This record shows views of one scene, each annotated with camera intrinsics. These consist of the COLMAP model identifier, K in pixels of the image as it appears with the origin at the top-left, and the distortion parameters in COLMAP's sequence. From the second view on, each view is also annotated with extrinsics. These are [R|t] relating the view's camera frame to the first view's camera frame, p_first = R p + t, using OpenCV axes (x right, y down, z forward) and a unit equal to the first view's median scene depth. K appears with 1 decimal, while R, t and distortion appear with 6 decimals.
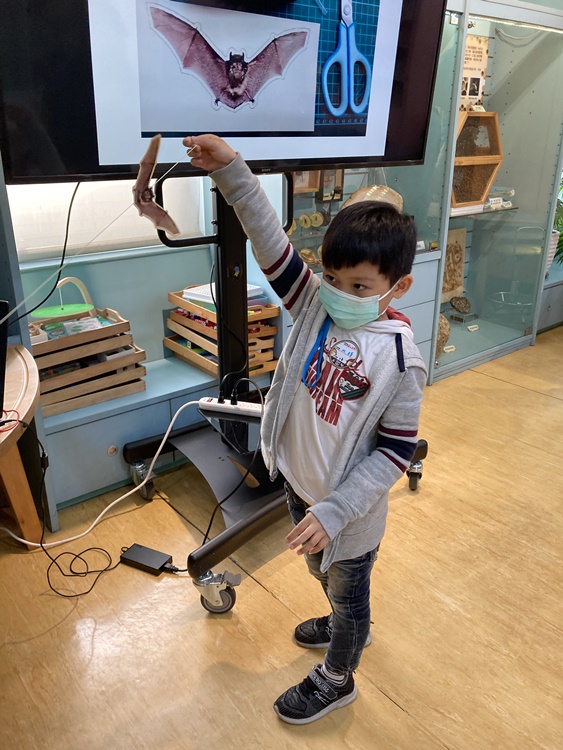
lens RADIAL K [[631.1, 0, 281.0], [0, 631.1, 378.4], [0, 0, 1]] dist [0.014680, -0.001444]
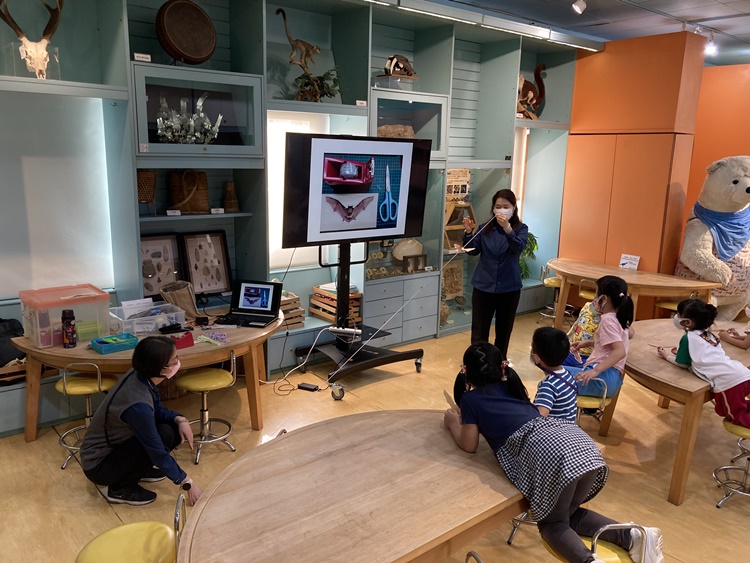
lens RADIAL K [[617.6, 0, 364.4], [0, 617.6, 286.3], [0, 0, 1]] dist [0.046963, -0.047642]
pose [[0.999751, 0.021419, 0.006198, -0.008847], [-0.020063, 0.985391, -0.169122, 0.263011], [-0.009730, 0.168956, 0.985576, -1.330089]]
